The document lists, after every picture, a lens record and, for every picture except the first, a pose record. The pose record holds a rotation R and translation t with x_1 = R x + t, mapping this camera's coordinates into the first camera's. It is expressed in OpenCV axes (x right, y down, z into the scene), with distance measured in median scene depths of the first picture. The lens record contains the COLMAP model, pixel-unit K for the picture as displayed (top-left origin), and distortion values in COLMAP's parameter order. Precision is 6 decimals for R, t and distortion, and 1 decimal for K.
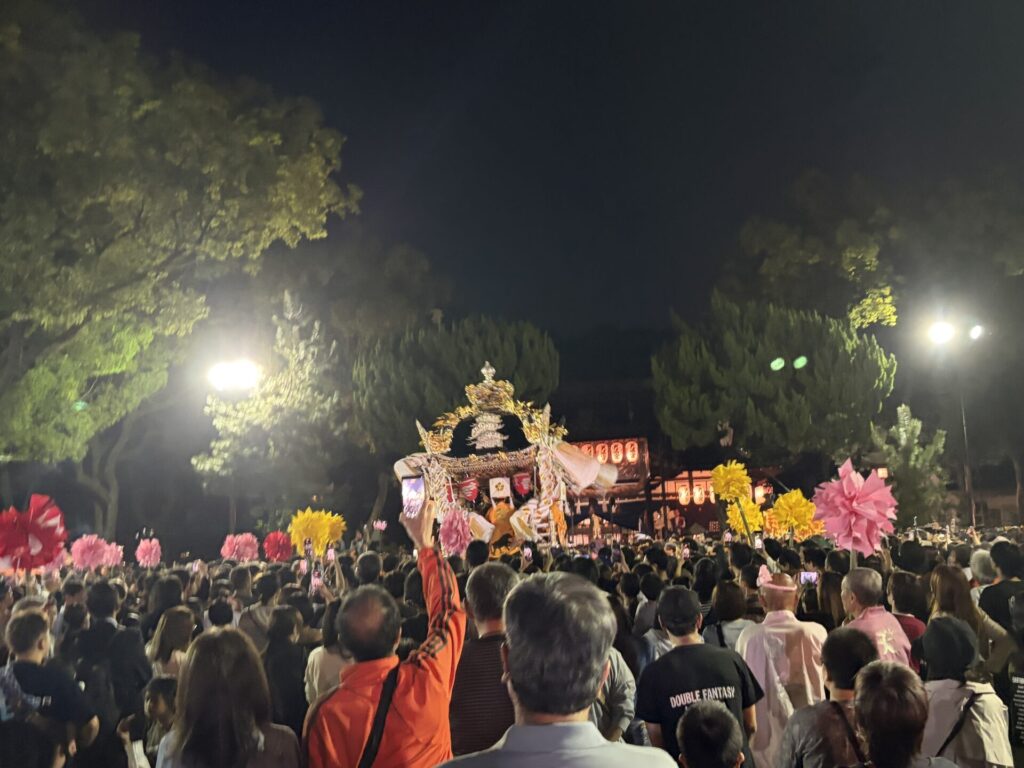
lens RADIAL K [[1151.5, 0, 512.0], [0, 1151.5, 384.0], [0, 0, 1]] dist [0.009027, -0.049464]
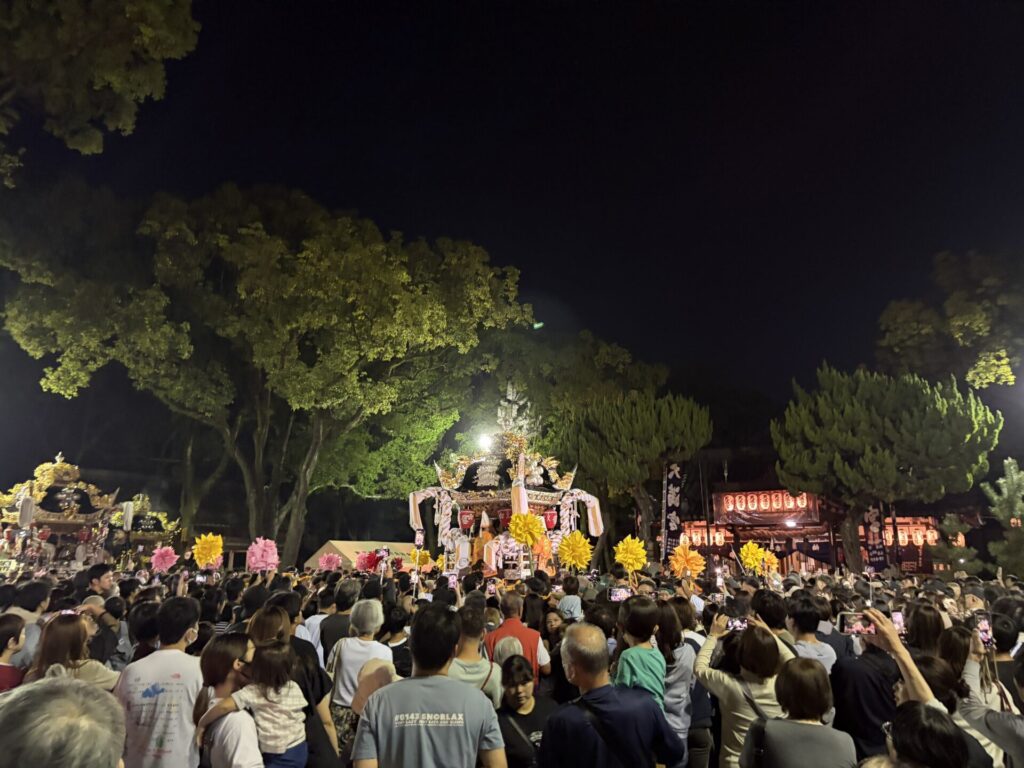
lens RADIAL K [[781.8, 0, 512.0], [0, 781.8, 384.0], [0, 0, 1]] dist [-0.004912, -0.004120]
pose [[0.890584, -0.049368, -0.452131, 0.246536], [0.009984, 0.995974, -0.089084, 0.009111], [0.454709, 0.074822, 0.887492, 0.140427]]
